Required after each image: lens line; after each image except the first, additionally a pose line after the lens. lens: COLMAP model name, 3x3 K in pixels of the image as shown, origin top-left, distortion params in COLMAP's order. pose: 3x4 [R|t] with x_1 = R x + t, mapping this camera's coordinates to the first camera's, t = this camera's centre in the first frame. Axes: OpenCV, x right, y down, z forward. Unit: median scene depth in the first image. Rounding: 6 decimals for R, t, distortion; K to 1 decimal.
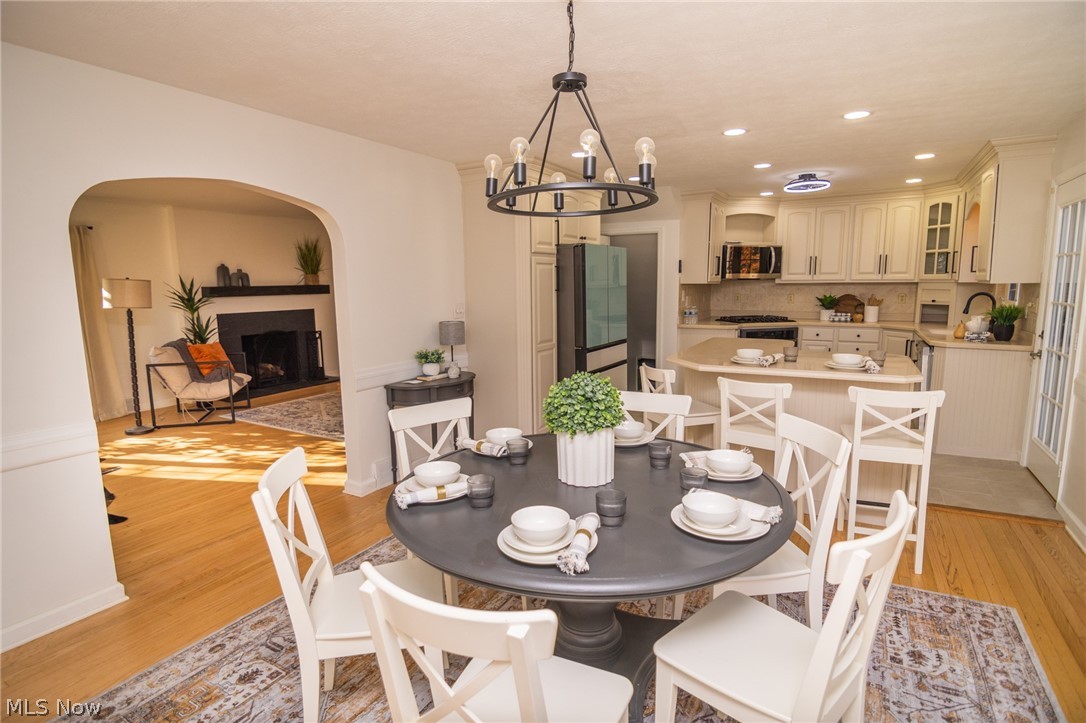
lens RADIAL K [[560.0, 0, 547.7], [0, 560.0, 362.2], [0, 0, 1]] dist [-0.005482, -0.000674]
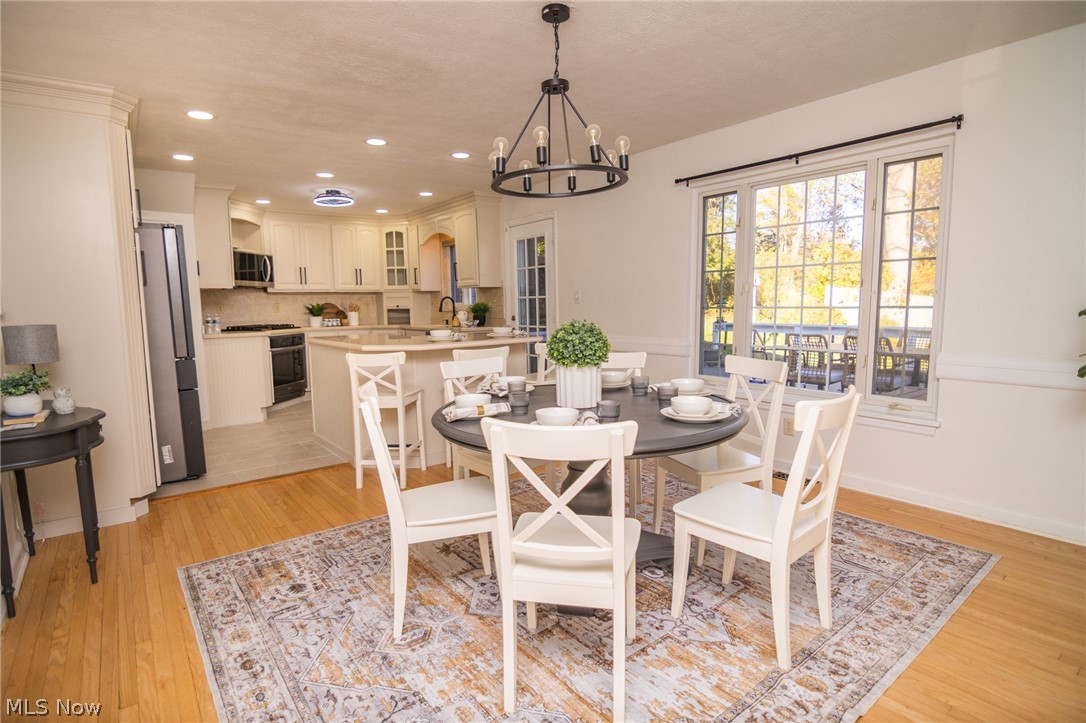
lens RADIAL K [[560.0, 0, 544.4], [0, 560.0, 366.9], [0, 0, 1]] dist [-0.005482, -0.000674]
pose [[0.395003, -0.100804, 0.913133, -0.355486], [0.139597, 0.989006, 0.048793, 0.013291], [-0.908012, 0.108197, 0.404732, 0.169496]]
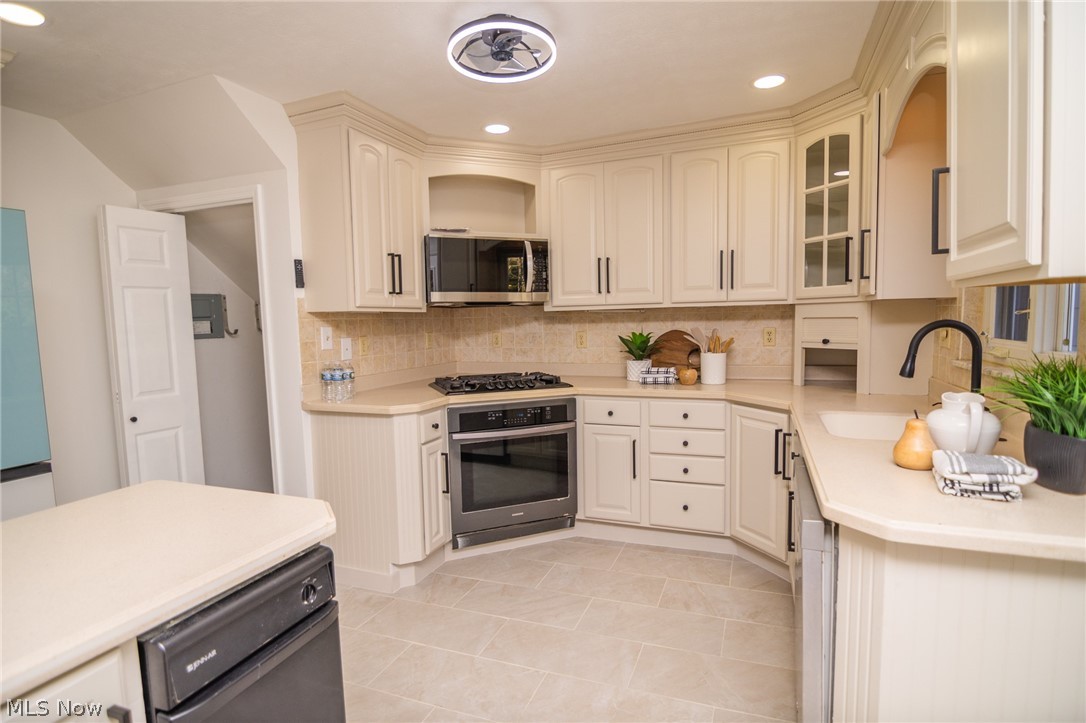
lens RADIAL K [[560.0, 0, 540.8], [0, 560.0, 364.9], [0, 0, 1]] dist [-0.005482, -0.000674]
pose [[0.991120, -0.021163, 0.131278, 0.362928], [0.029665, 0.997563, -0.063149, -0.062850], [-0.129622, 0.066483, 0.989332, 0.525678]]
